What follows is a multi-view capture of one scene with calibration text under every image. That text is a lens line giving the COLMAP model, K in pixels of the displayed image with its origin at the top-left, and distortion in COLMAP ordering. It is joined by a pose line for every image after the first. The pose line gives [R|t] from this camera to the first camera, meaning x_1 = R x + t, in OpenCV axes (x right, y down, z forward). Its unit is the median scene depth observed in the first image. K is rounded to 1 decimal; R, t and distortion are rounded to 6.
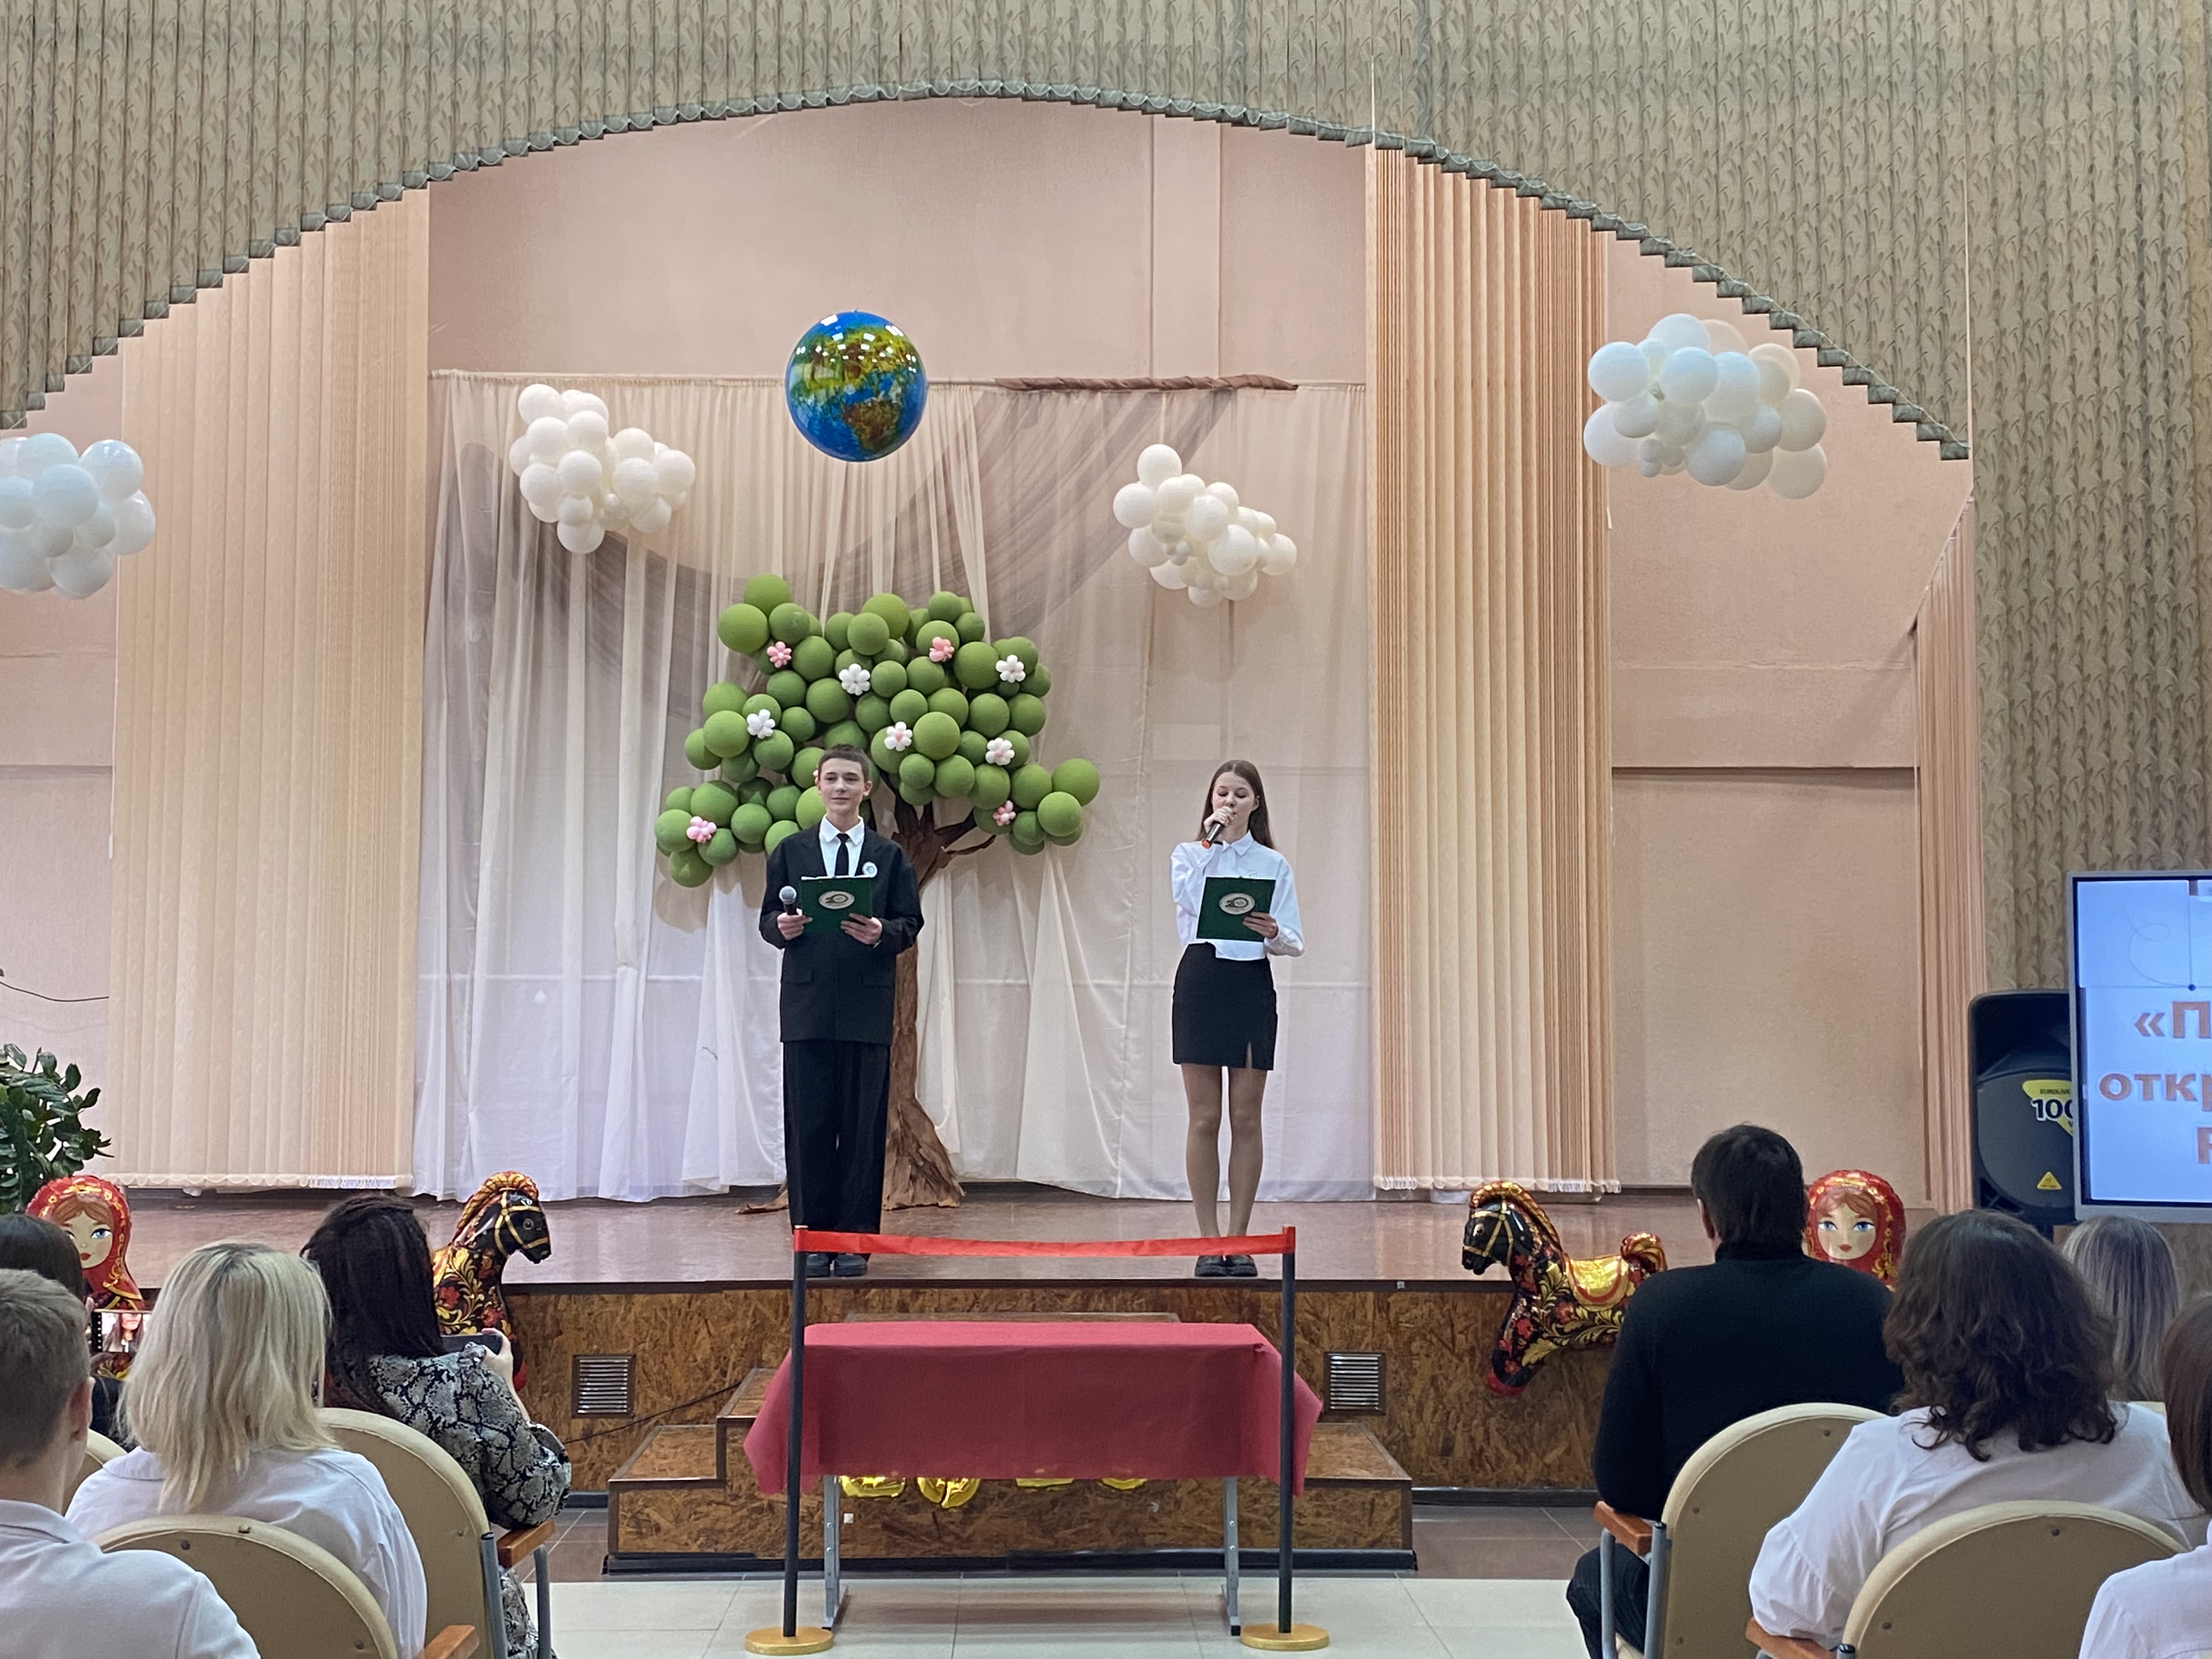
lens RADIAL K [[2756.5, 0, 1076.2], [0, 2756.5, 808.7], [0, 0, 1]] dist [0.098513, 0.000000]
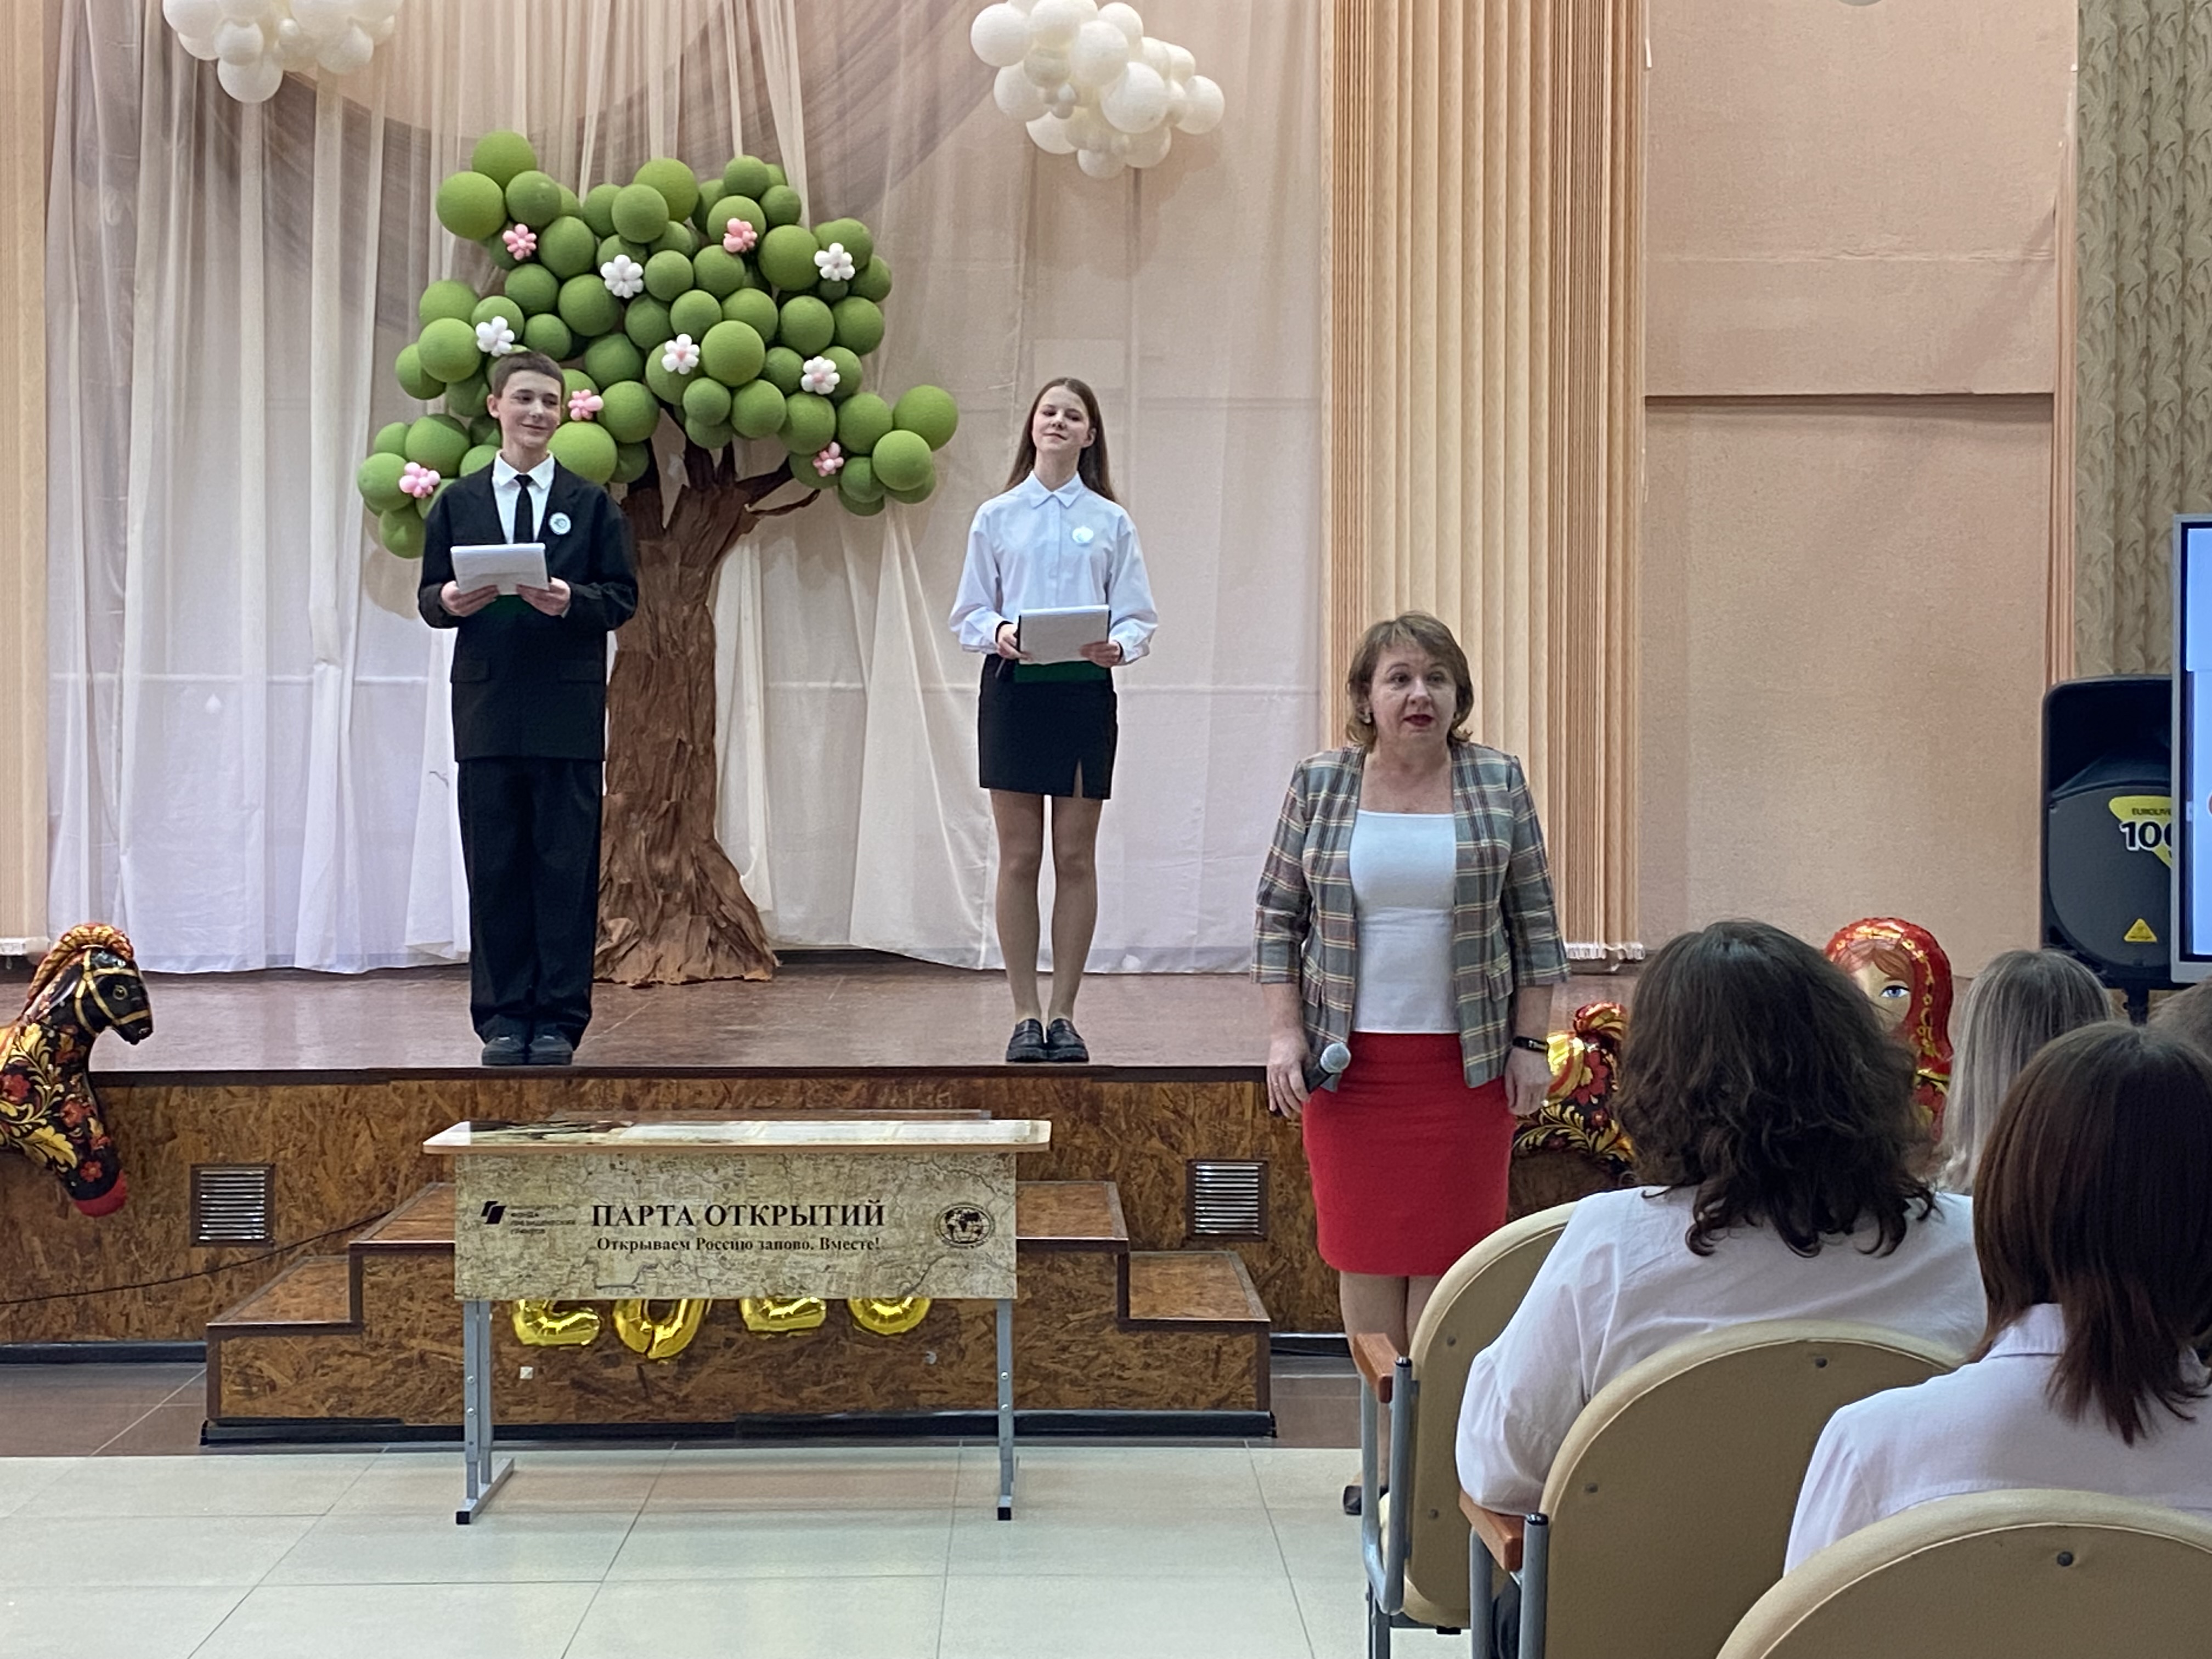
lens RADIAL K [[3593.4, 0, 1070.3], [0, 3593.4, 823.3], [0, 0, 1]] dist [0.121195, 0.000000]
pose [[0.999975, -0.001014, -0.006940, 0.047047], [0.001659, 0.995607, 0.093619, 0.008867], [0.006814, -0.093628, 0.995584, 0.020551]]
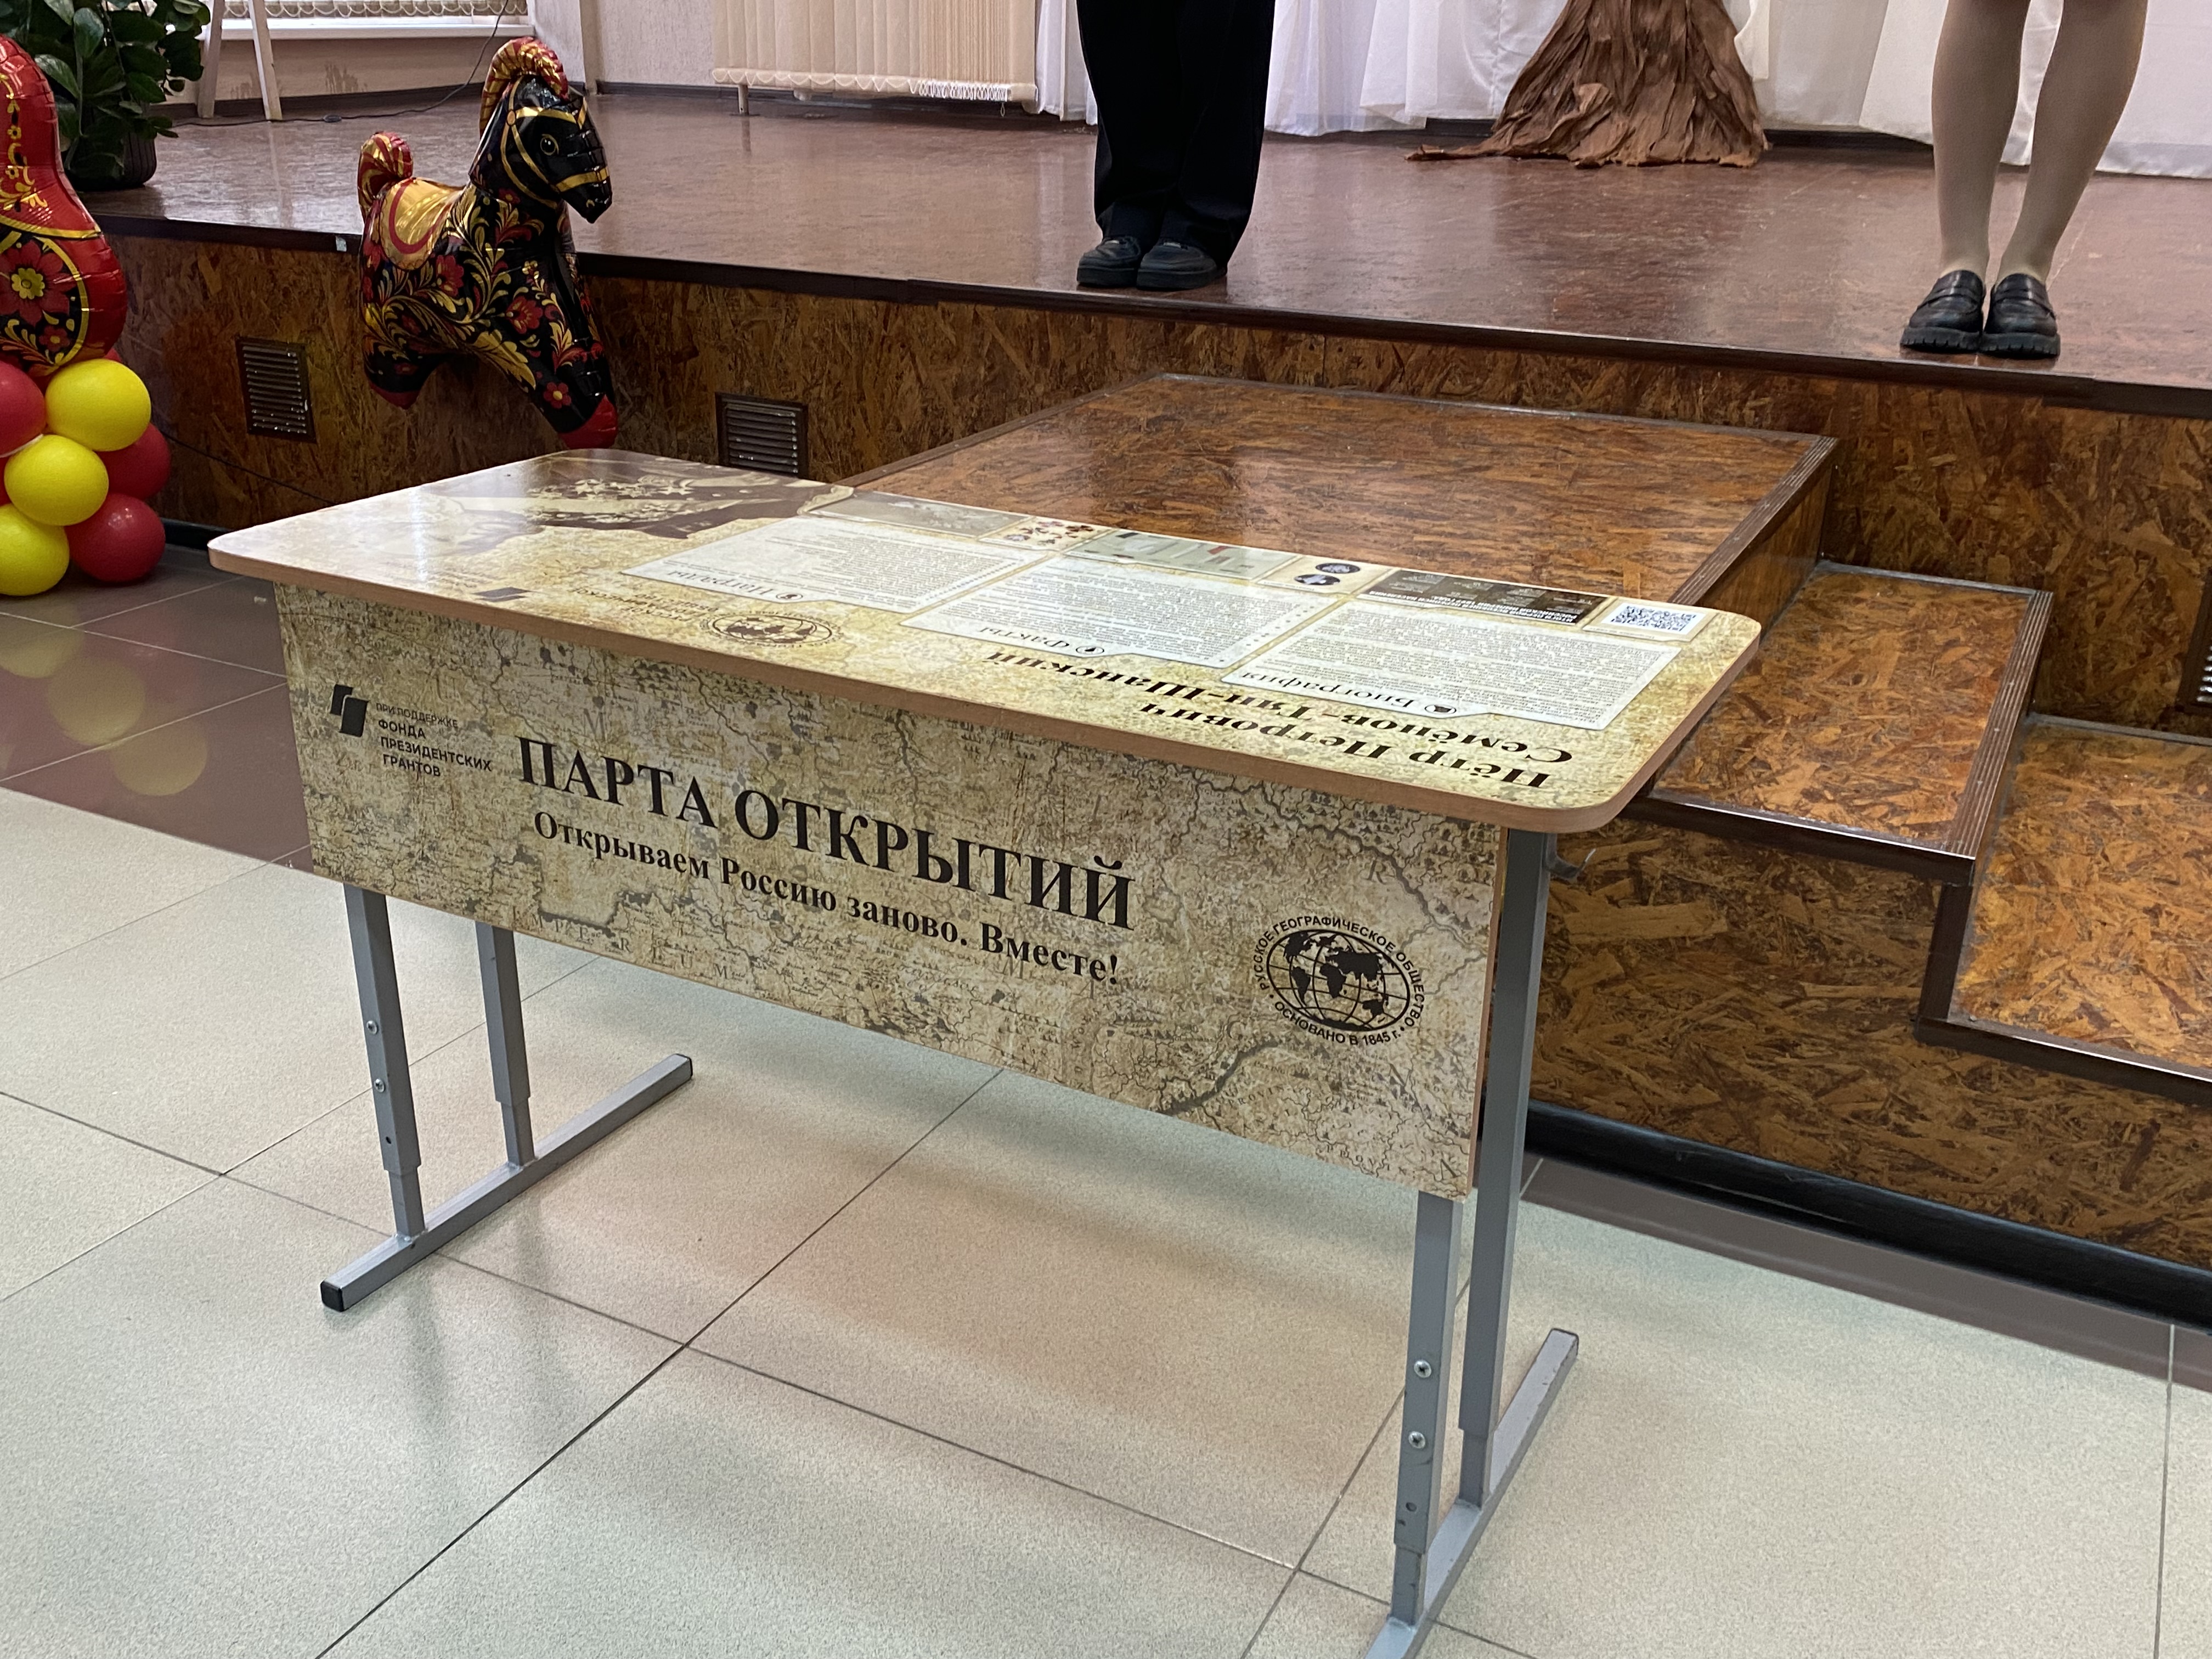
lens RADIAL K [[2022.4, 0, 1084.9], [0, 2022.4, 830.7], [0, 0, 1]] dist [0.036145, 0.000000]
pose [[0.877788, 0.195258, -0.437450, 0.060890], [0.021507, 0.896179, 0.443171, 0.068651], [0.478566, -0.398418, 0.782456, 0.490162]]
